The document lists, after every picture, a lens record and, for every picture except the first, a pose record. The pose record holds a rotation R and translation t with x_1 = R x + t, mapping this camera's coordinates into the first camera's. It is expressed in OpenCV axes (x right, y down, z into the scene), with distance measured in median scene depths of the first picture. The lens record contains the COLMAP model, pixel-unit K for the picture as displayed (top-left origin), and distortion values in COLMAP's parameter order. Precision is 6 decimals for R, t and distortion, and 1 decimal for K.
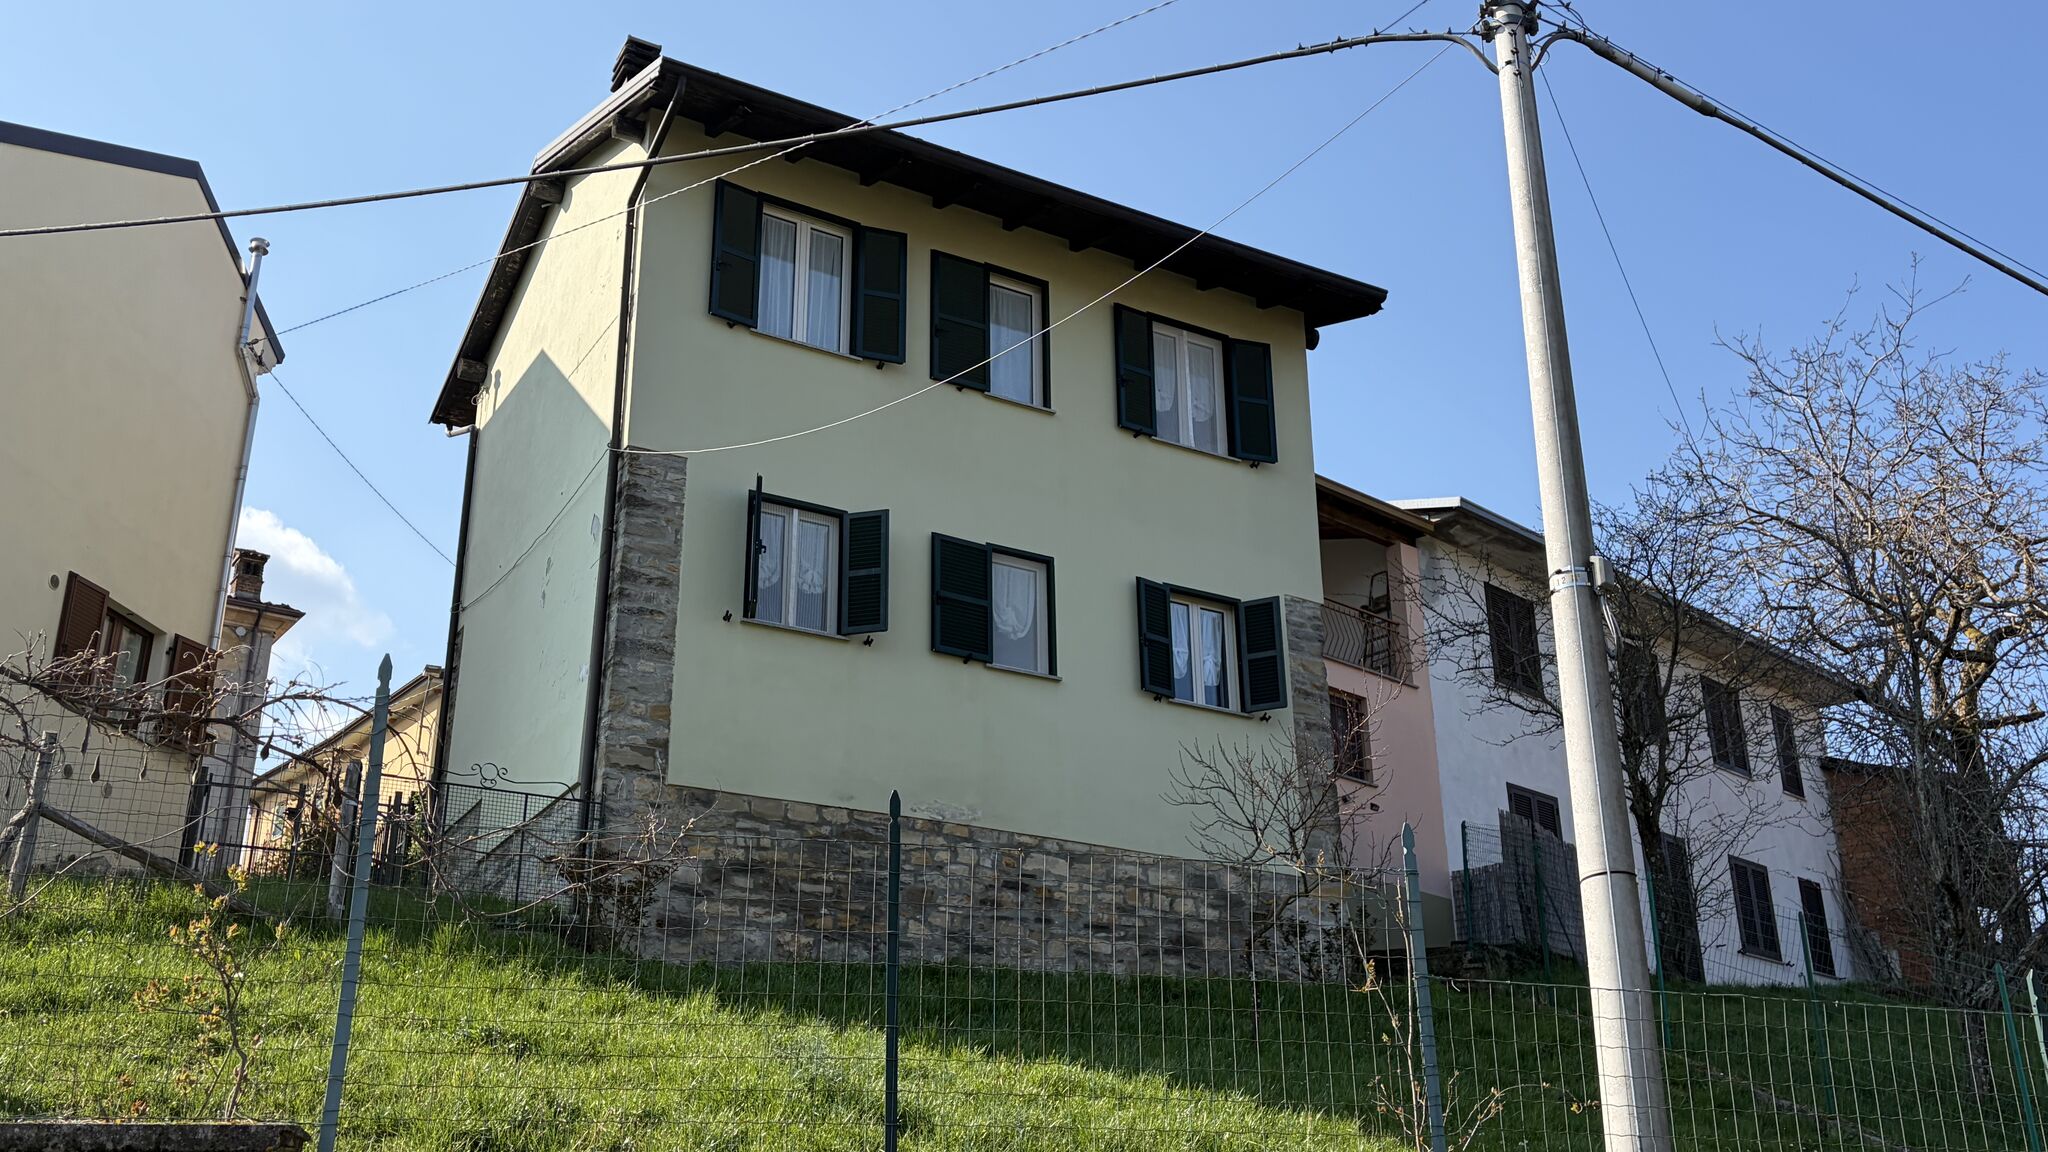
lens RADIAL K [[1883.8, 0, 1025.7], [0, 1883.8, 576.7], [0, 0, 1]] dist [0.017109, 0.000000]
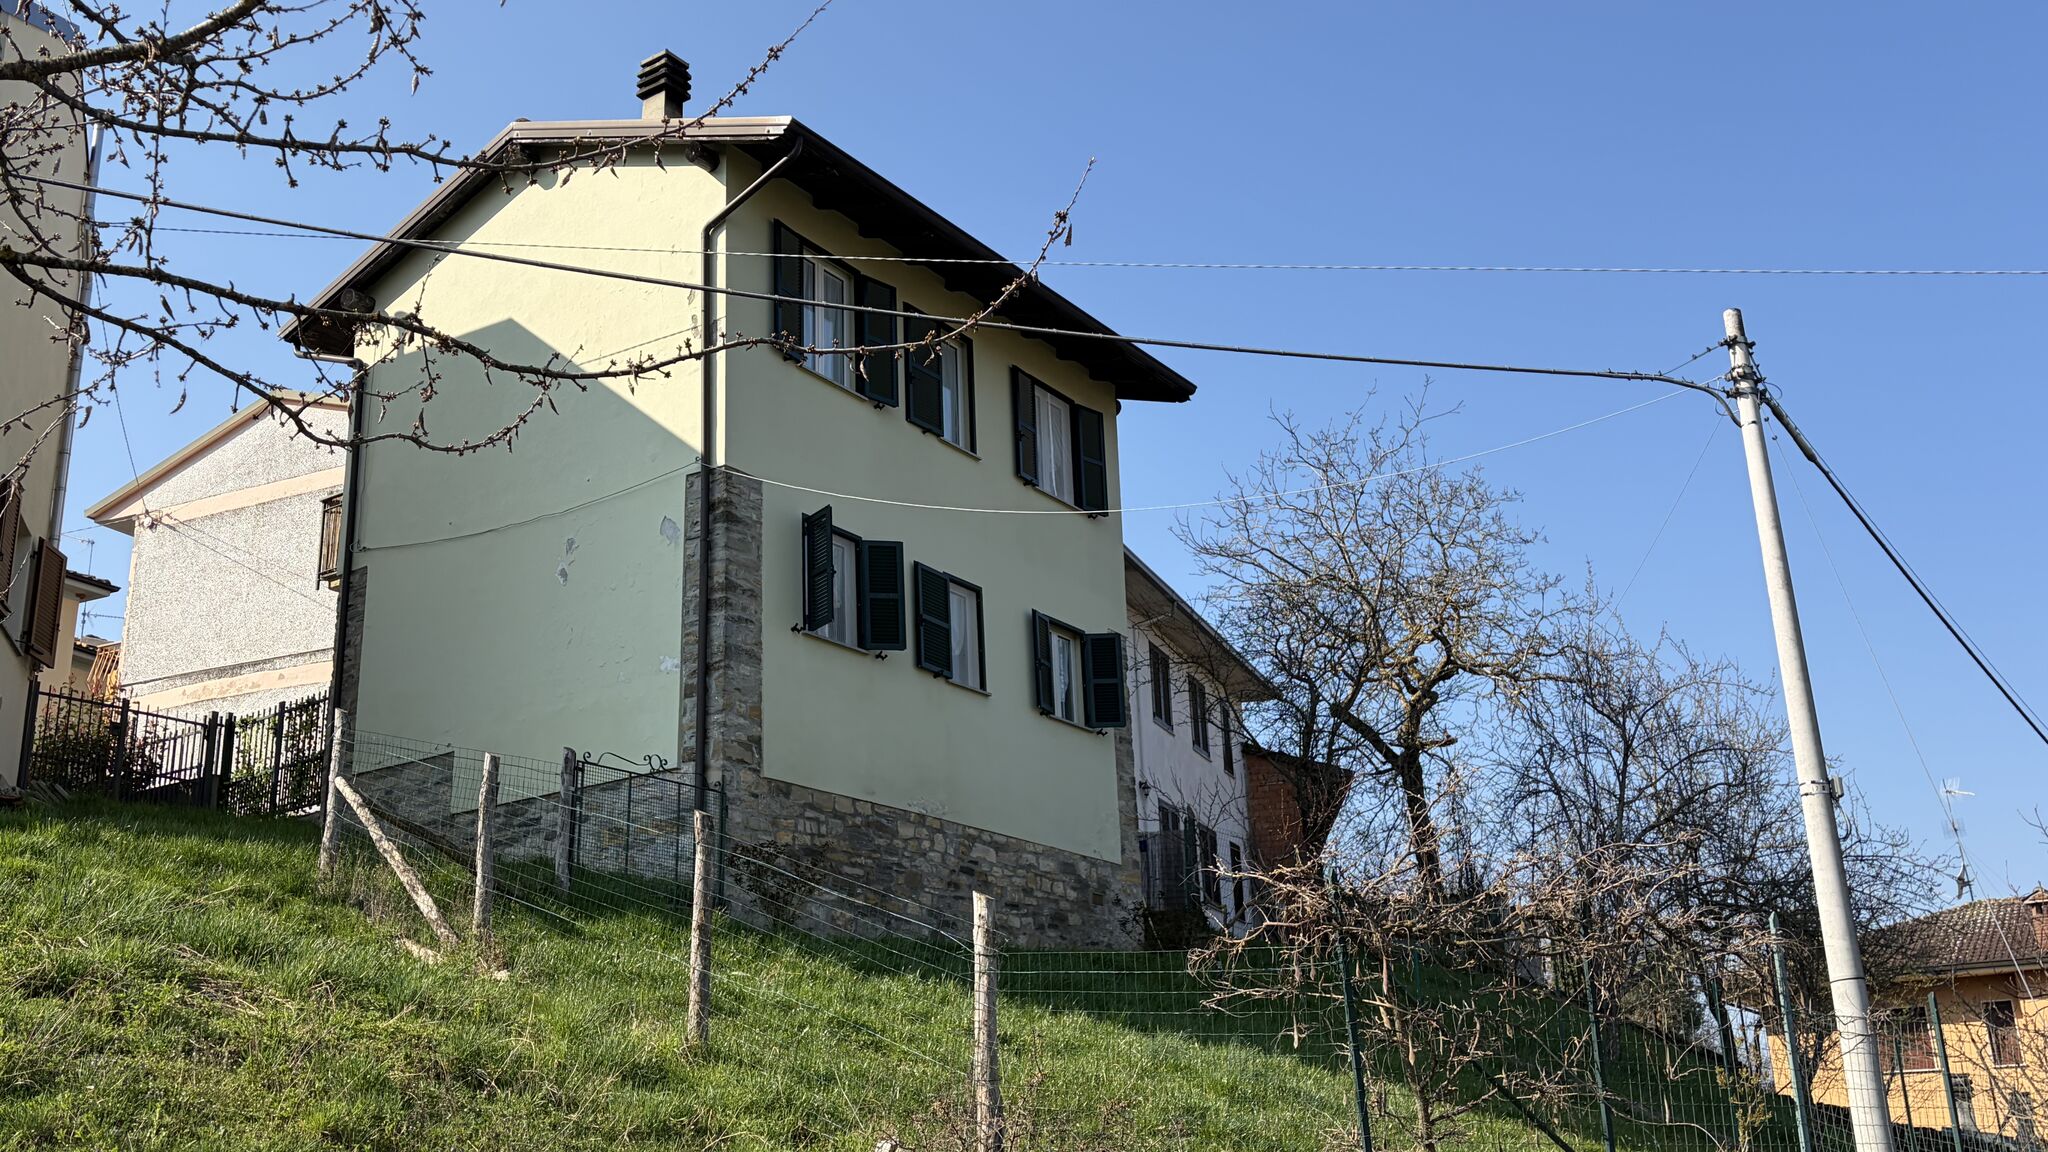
lens RADIAL K [[1883.8, 0, 963.9], [0, 1883.8, 534.9], [0, 0, 1]] dist [0.017109, 0.000000]
pose [[0.903797, 0.123645, 0.409710, -0.514374], [-0.143411, 0.989504, 0.017736, -0.066236], [-0.403217, -0.074786, 0.912043, -0.072025]]
